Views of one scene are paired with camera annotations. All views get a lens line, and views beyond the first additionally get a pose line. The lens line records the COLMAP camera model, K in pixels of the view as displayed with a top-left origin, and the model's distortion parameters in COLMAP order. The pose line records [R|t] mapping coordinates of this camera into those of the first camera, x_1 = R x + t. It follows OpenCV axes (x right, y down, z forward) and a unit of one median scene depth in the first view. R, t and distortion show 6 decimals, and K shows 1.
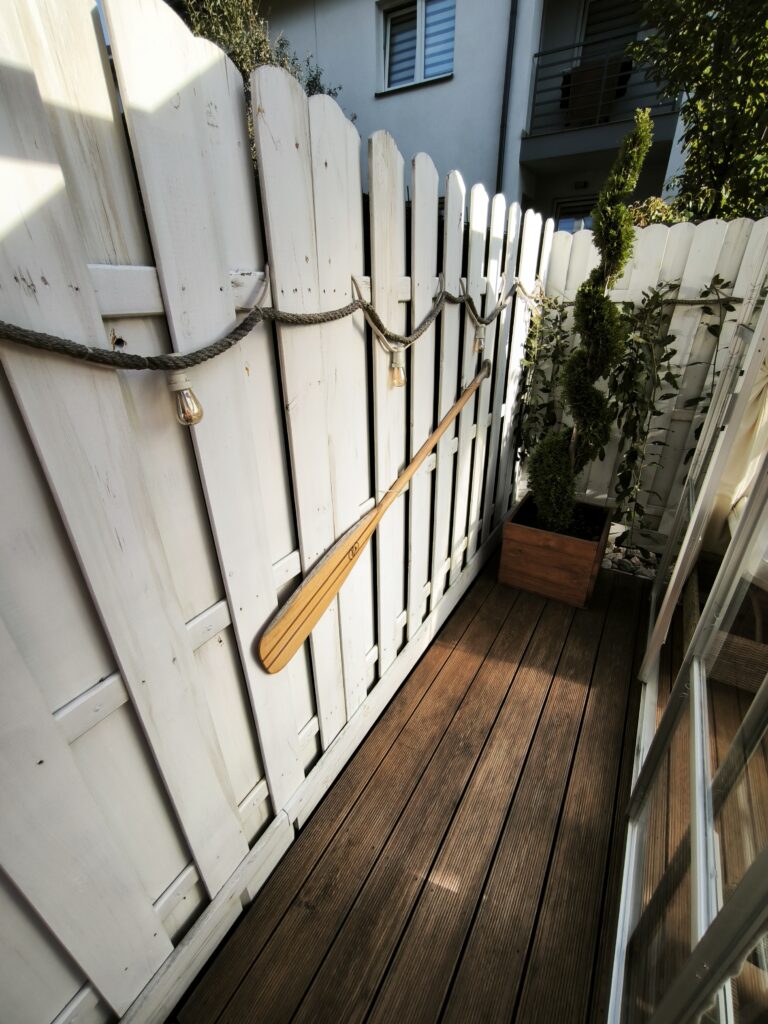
lens RADIAL K [[439.7, 0, 388.2], [0, 439.7, 513.0], [0, 0, 1]] dist [-0.013762, 0.007686]
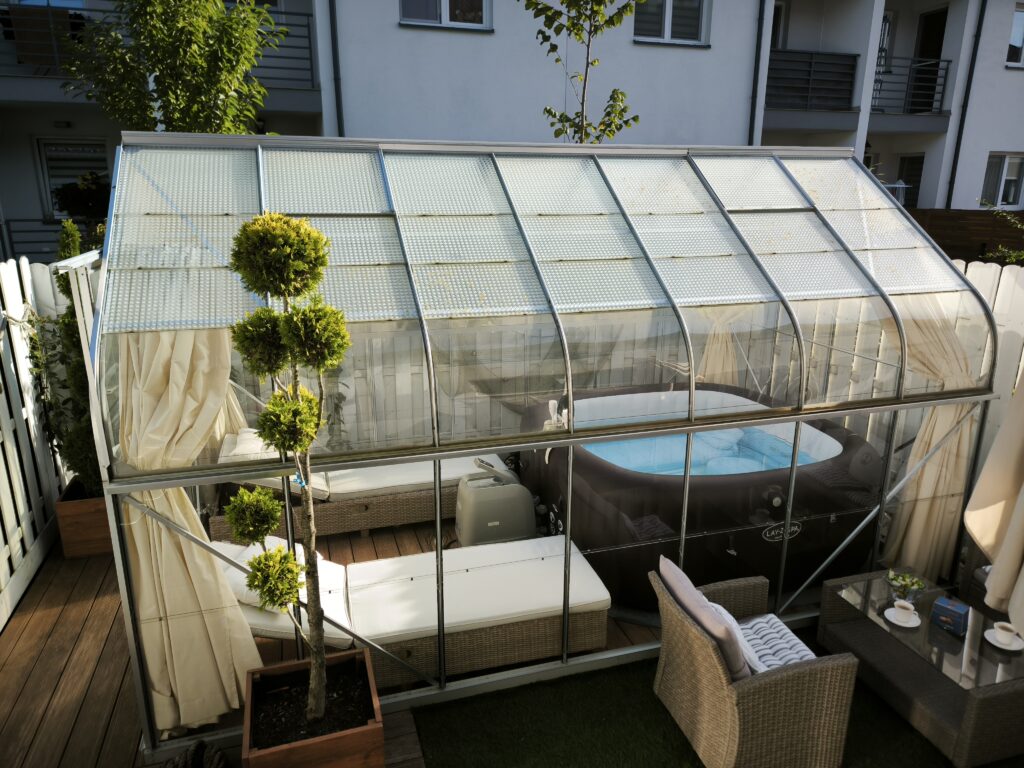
lens RADIAL K [[716.1, 0, 515.6], [0, 716.1, 391.7], [0, 0, 1]] dist [0.049027, -0.032140]
pose [[0.663547, -0.194320, 0.722458, -0.302767], [0.331375, 0.942123, -0.050950, 0.285632], [-0.670743, 0.273212, 0.689535, -1.442267]]
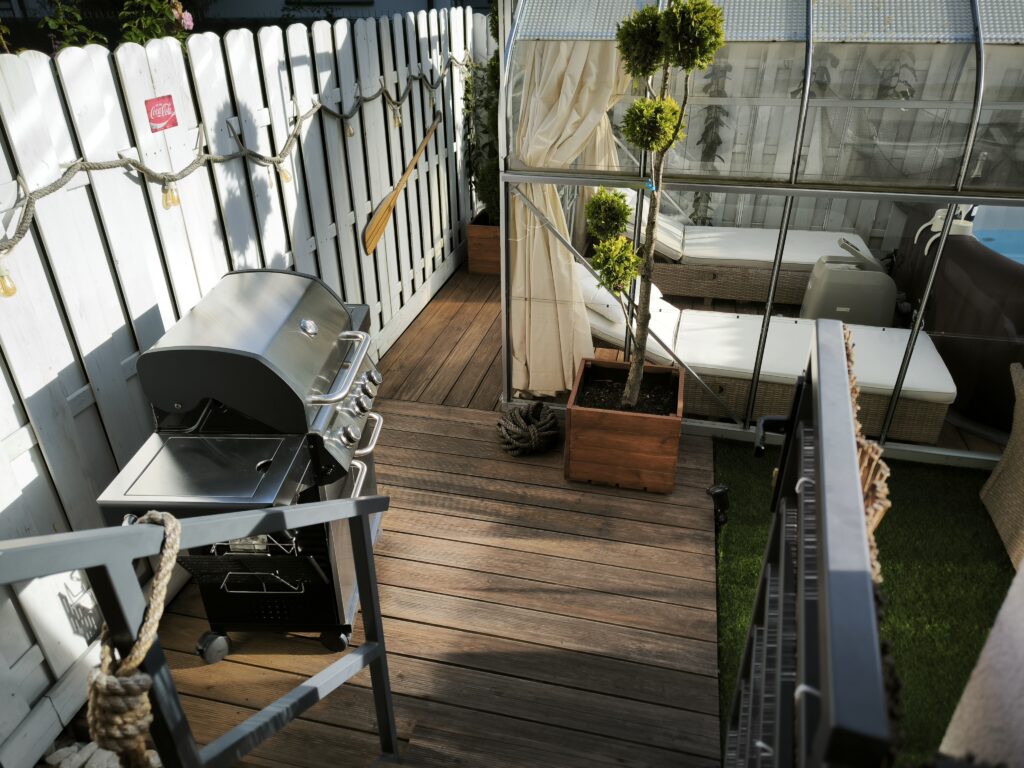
lens RADIAL K [[716.1, 0, 509.5], [0, 716.1, 393.0], [0, 0, 1]] dist [0.049027, -0.032140]
pose [[0.953533, -0.146239, 0.263418, -0.353165], [0.135385, 0.989035, 0.058998, 0.520382], [-0.269157, -0.020593, 0.962876, -1.540728]]
